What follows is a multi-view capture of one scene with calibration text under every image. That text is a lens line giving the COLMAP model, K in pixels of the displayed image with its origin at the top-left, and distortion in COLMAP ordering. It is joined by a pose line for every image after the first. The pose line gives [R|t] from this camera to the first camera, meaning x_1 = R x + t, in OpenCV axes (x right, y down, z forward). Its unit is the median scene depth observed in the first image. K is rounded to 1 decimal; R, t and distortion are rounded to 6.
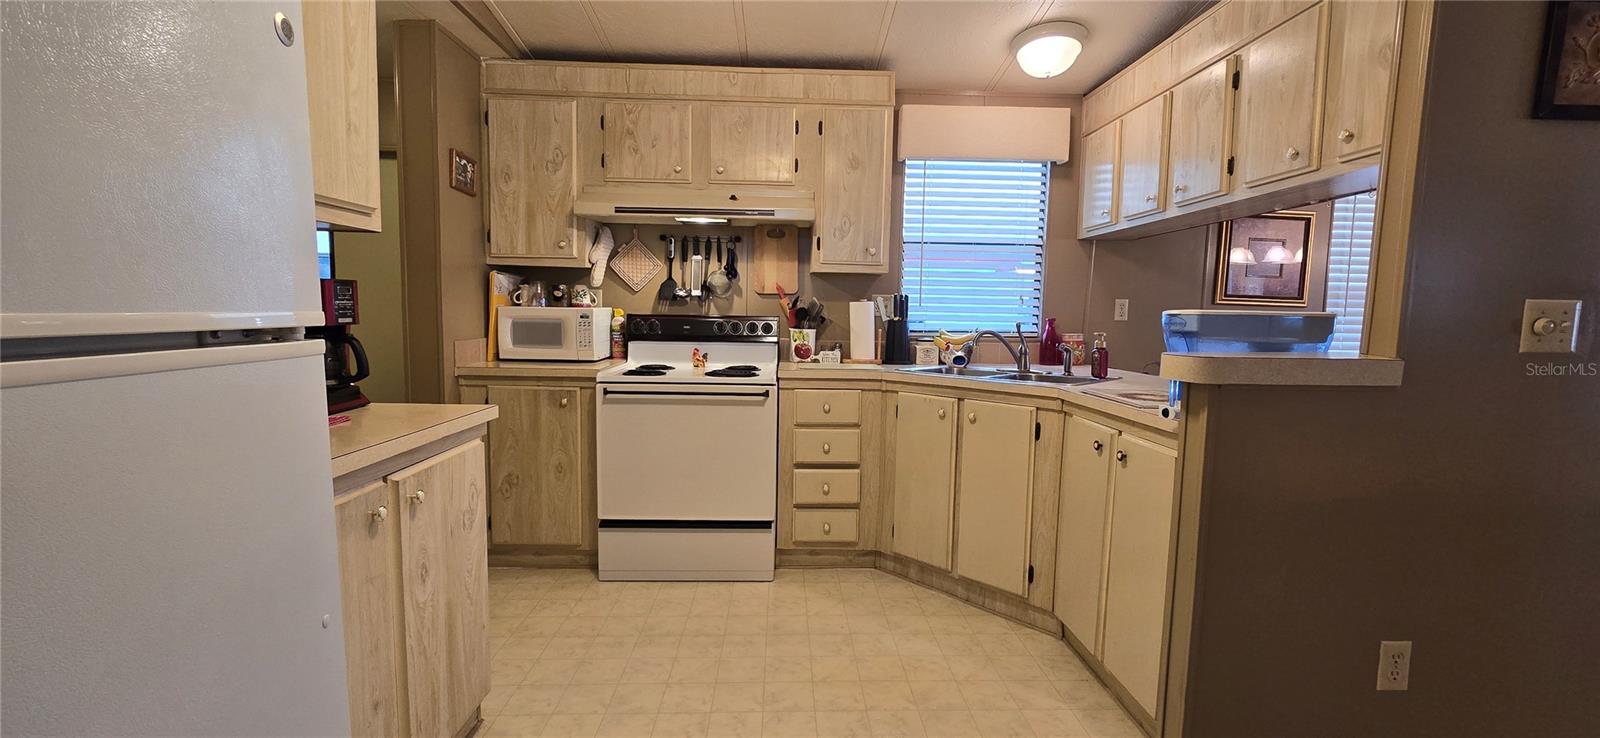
lens RADIAL K [[657.8, 0, 804.6], [0, 657.8, 368.4], [0, 0, 1]] dist [-0.001540, -0.000459]
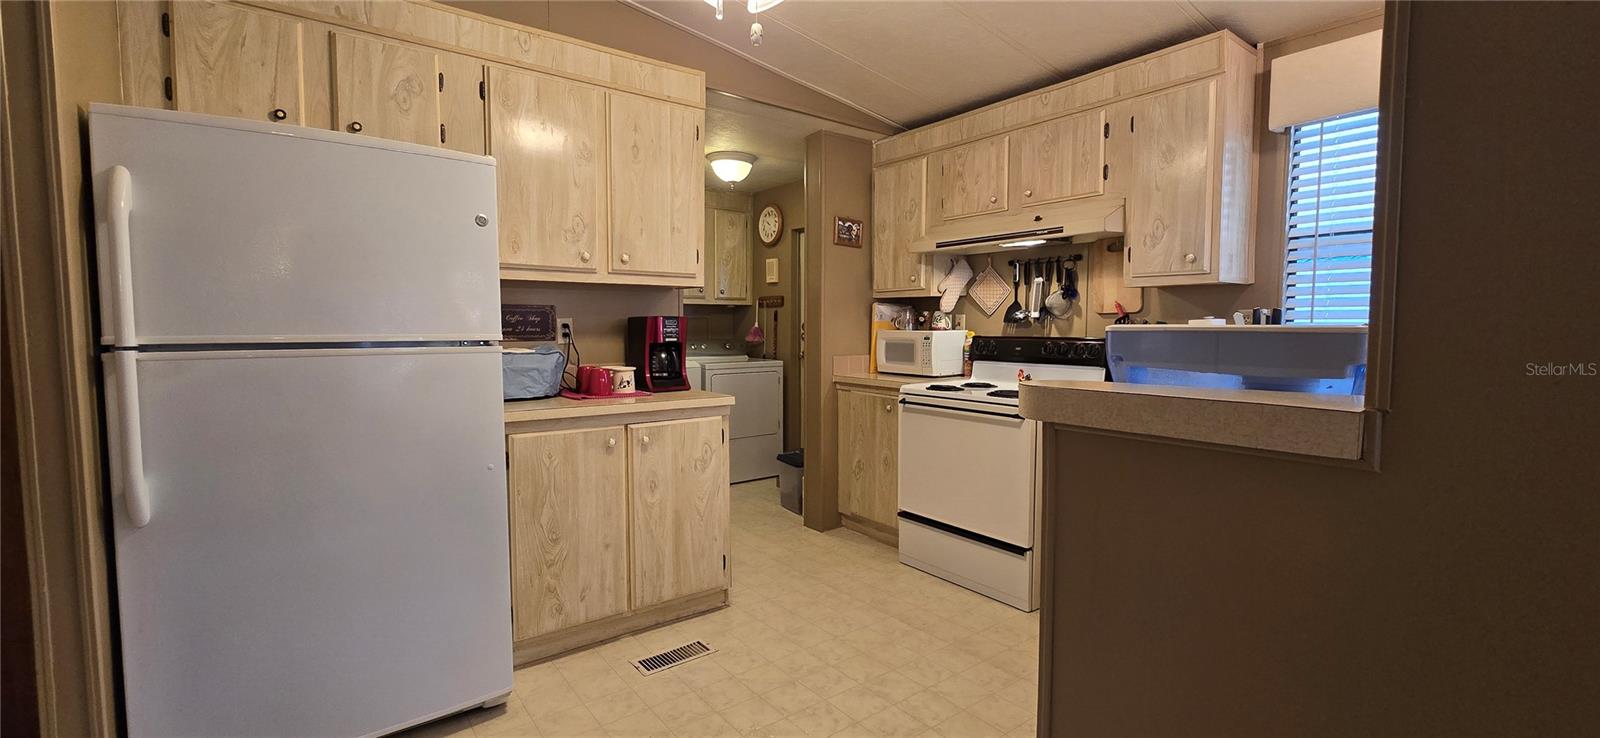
lens RADIAL K [[657.8, 0, 809.3], [0, 657.8, 368.9], [0, 0, 1]] dist [-0.001540, -0.000459]
pose [[0.581097, 0.035972, -0.813039, 0.504091], [-0.065456, 0.997852, -0.002635, -0.007684], [0.811198, 0.054749, 0.582204, 0.152957]]
